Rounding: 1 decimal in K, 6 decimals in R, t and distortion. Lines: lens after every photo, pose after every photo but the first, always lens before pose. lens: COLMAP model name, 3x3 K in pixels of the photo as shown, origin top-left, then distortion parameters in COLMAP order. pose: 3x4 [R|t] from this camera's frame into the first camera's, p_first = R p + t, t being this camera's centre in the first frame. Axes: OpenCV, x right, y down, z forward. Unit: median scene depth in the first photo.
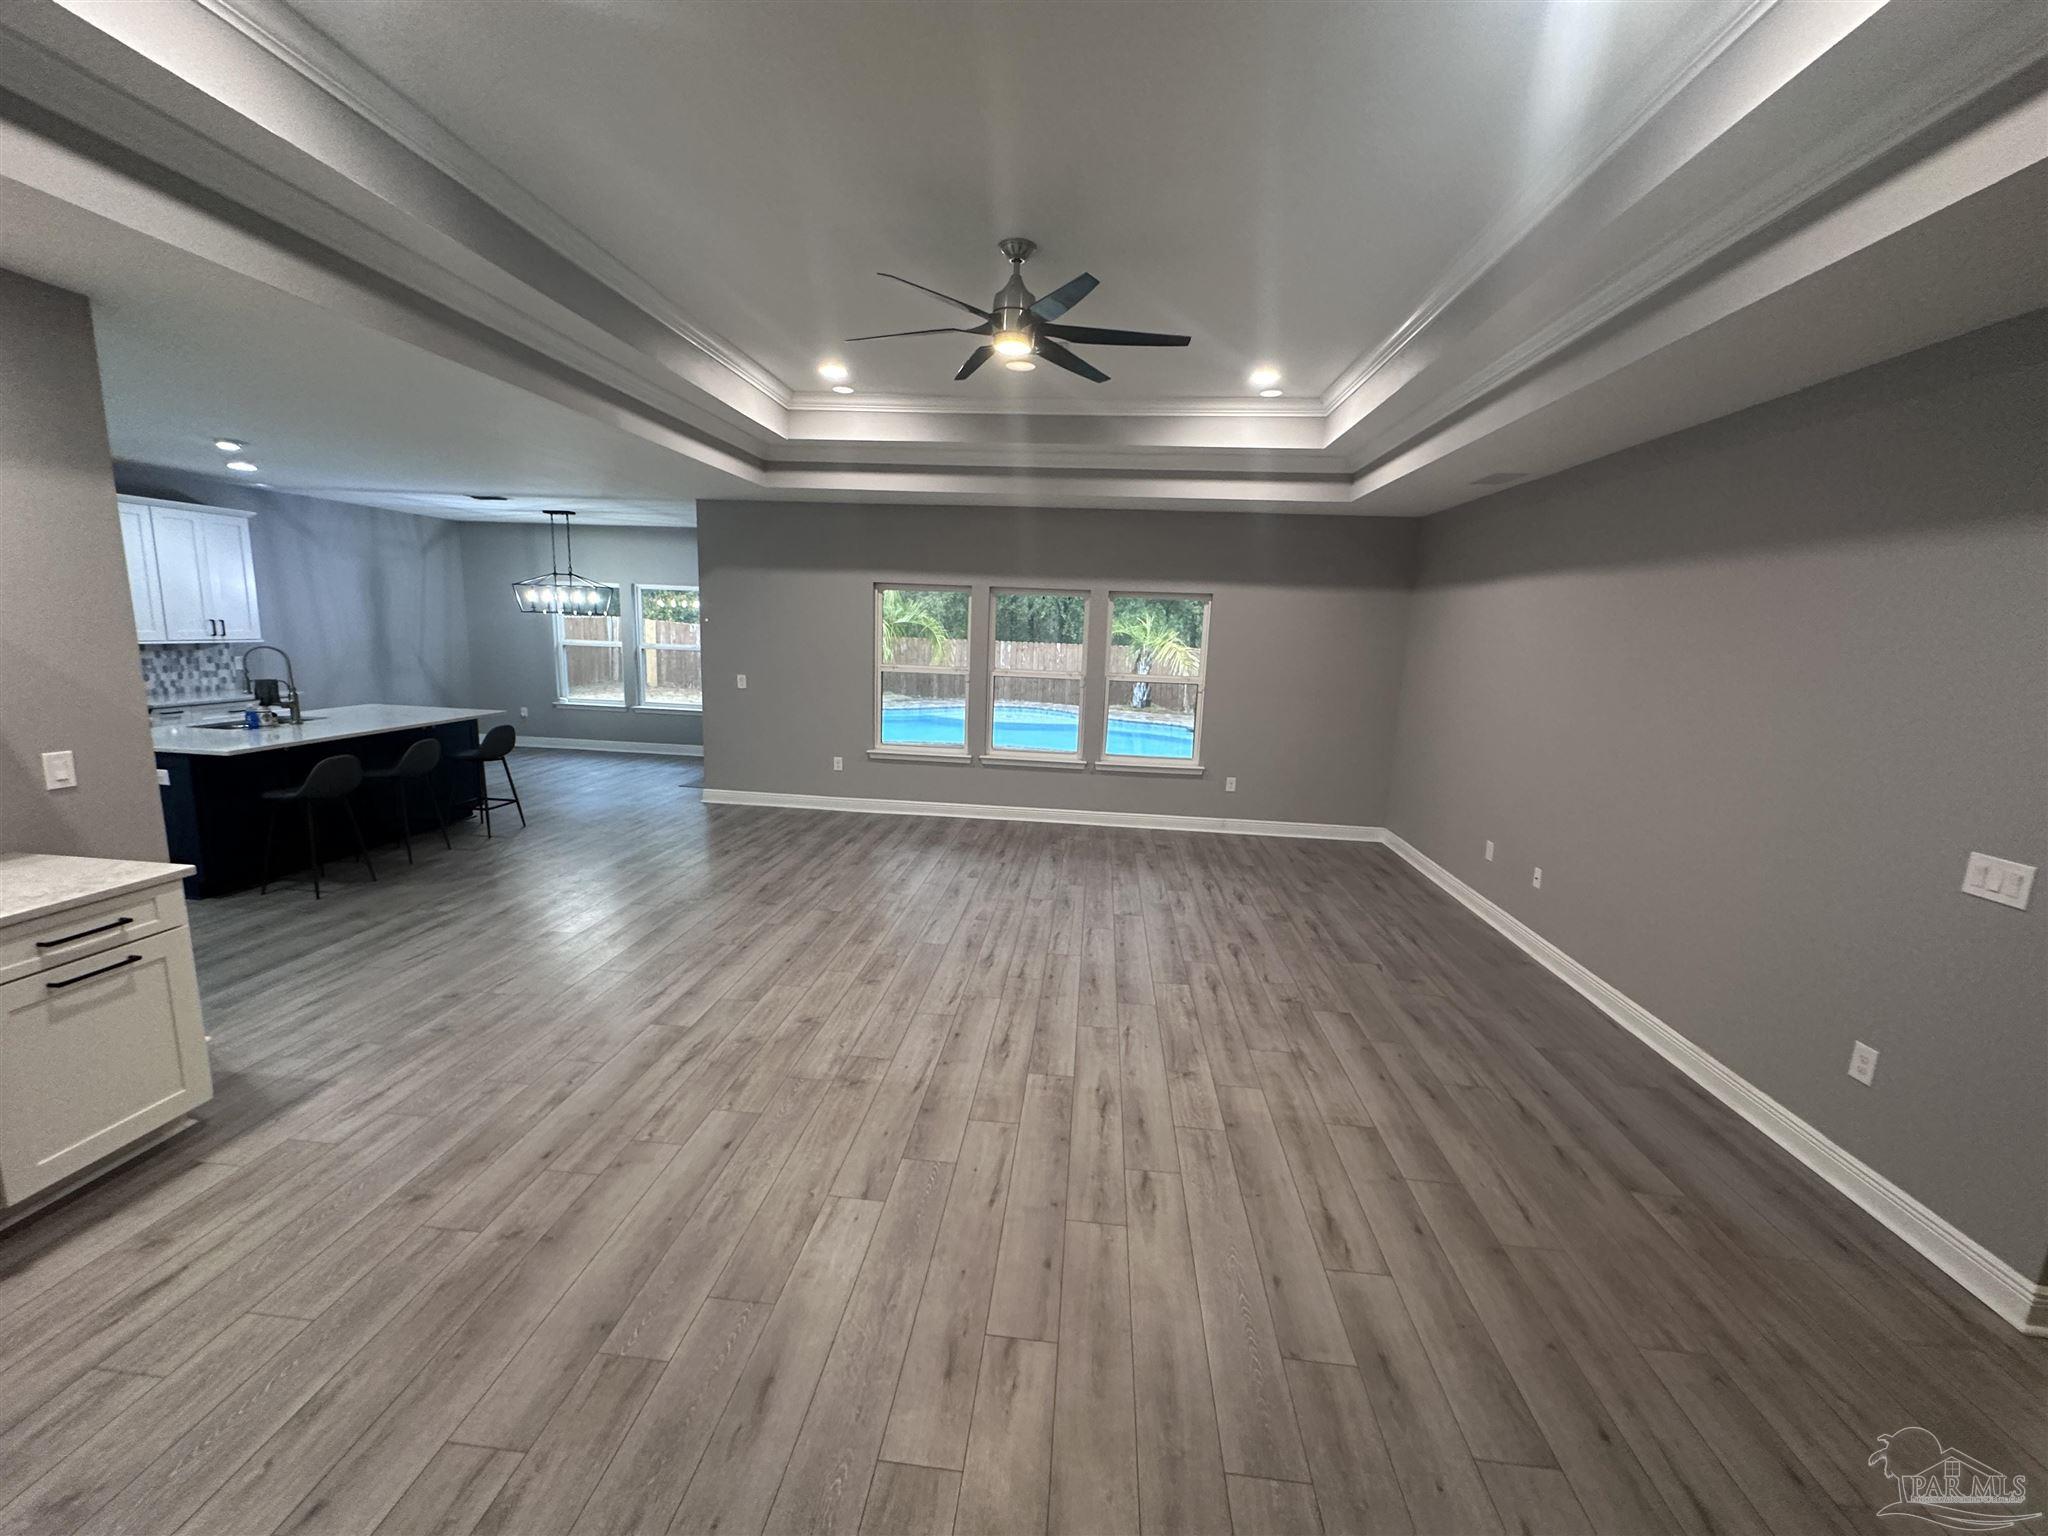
lens RADIAL K [[819.7, 0, 1021.2], [0, 819.7, 767.4], [0, 0, 1]] dist [-0.002705, 0.000750]
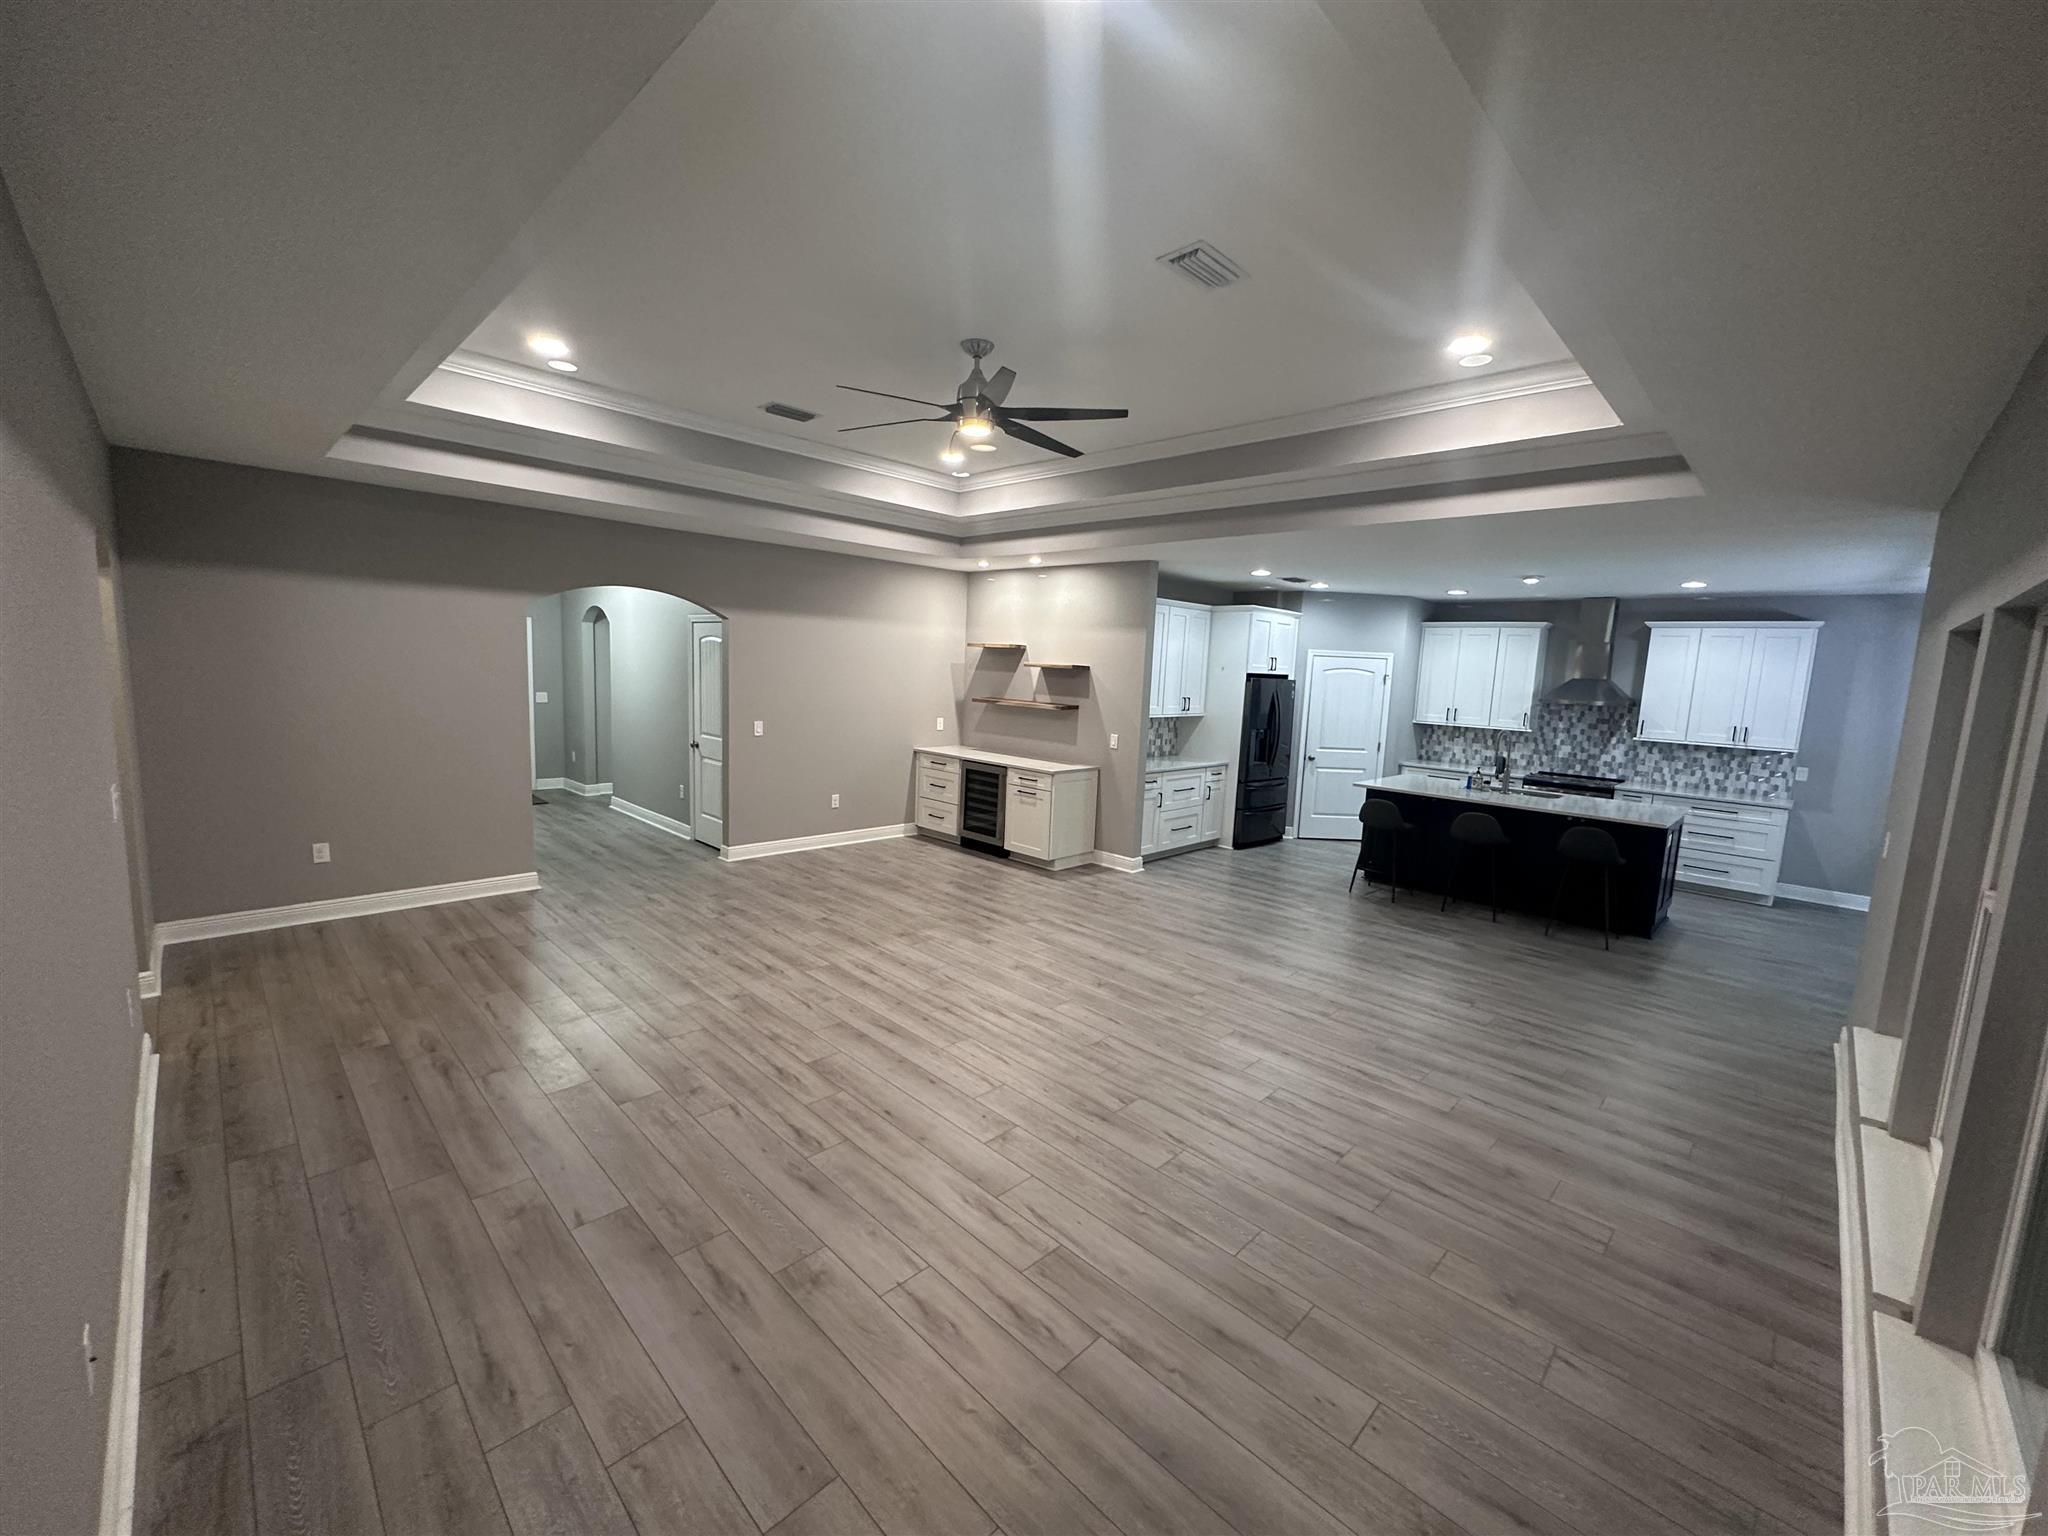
lens RADIAL K [[818.0, 0, 1021.2], [0, 818.0, 766.1], [0, 0, 1]] dist [-0.001933, -0.000006]
pose [[-0.628337, 0.030828, -0.777330, 0.622116], [-0.201667, 0.958602, 0.201030, -0.225103], [0.751347, 0.283076, -0.596108, 1.362298]]
